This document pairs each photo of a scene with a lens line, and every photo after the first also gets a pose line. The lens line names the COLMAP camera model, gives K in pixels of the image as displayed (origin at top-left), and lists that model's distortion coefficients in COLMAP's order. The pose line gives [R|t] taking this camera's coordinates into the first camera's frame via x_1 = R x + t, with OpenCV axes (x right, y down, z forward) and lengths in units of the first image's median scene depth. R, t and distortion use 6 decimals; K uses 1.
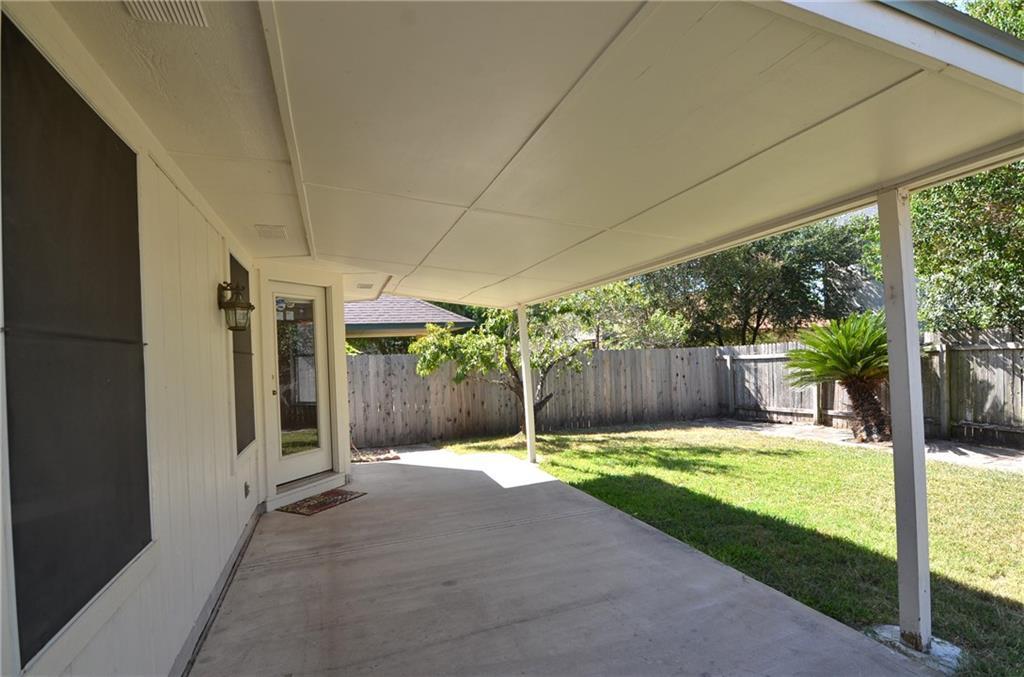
lens RADIAL K [[492.2, 0, 515.9], [0, 492.2, 349.2], [0, 0, 1]] dist [0.000184, -0.014302]
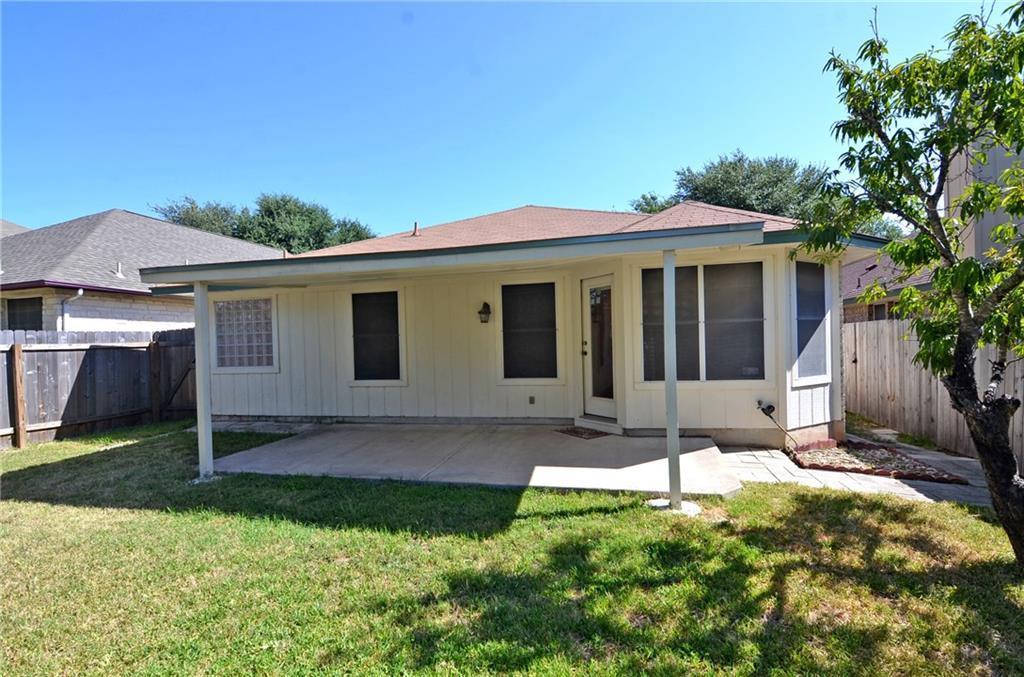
lens RADIAL K [[492.2, 0, 515.9], [0, 492.2, 349.2], [0, 0, 1]] dist [0.000184, -0.014302]
pose [[-0.555698, 0.070935, -0.828353, 1.180758], [0.061347, 0.997136, 0.044234, -0.007801], [0.829118, -0.026236, -0.558458, 2.202929]]
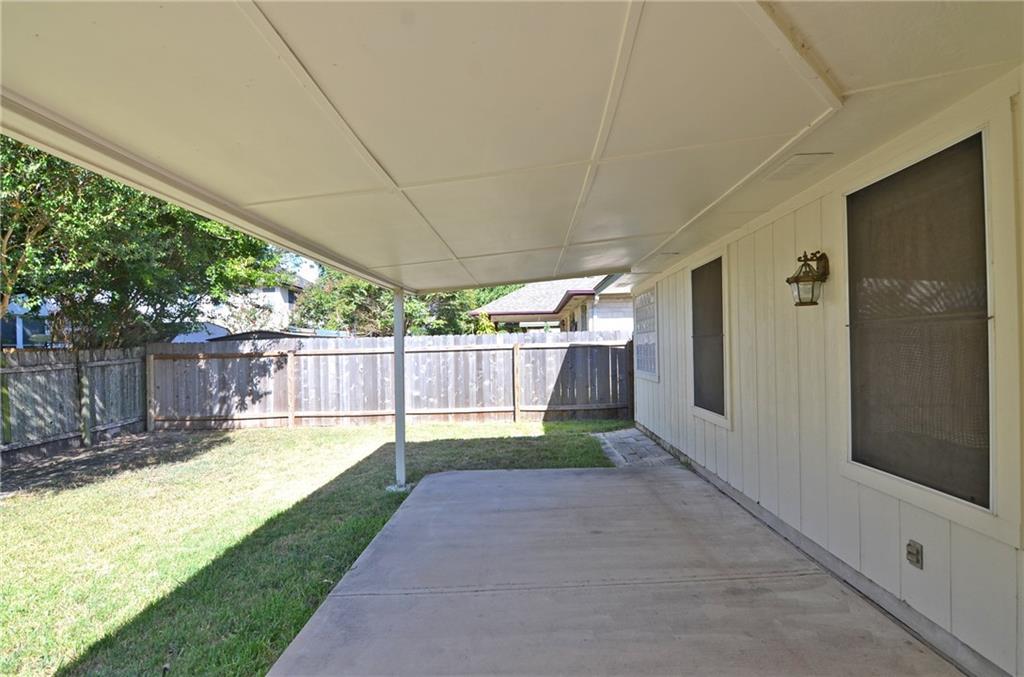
lens RADIAL K [[492.2, 0, 515.9], [0, 492.2, 349.2], [0, 0, 1]] dist [0.000184, -0.014302]
pose [[-0.926354, 0.061533, 0.371593, -0.362512], [0.056670, 0.998104, -0.024005, 0.029754], [-0.372366, -0.001179, -0.928085, 1.850312]]
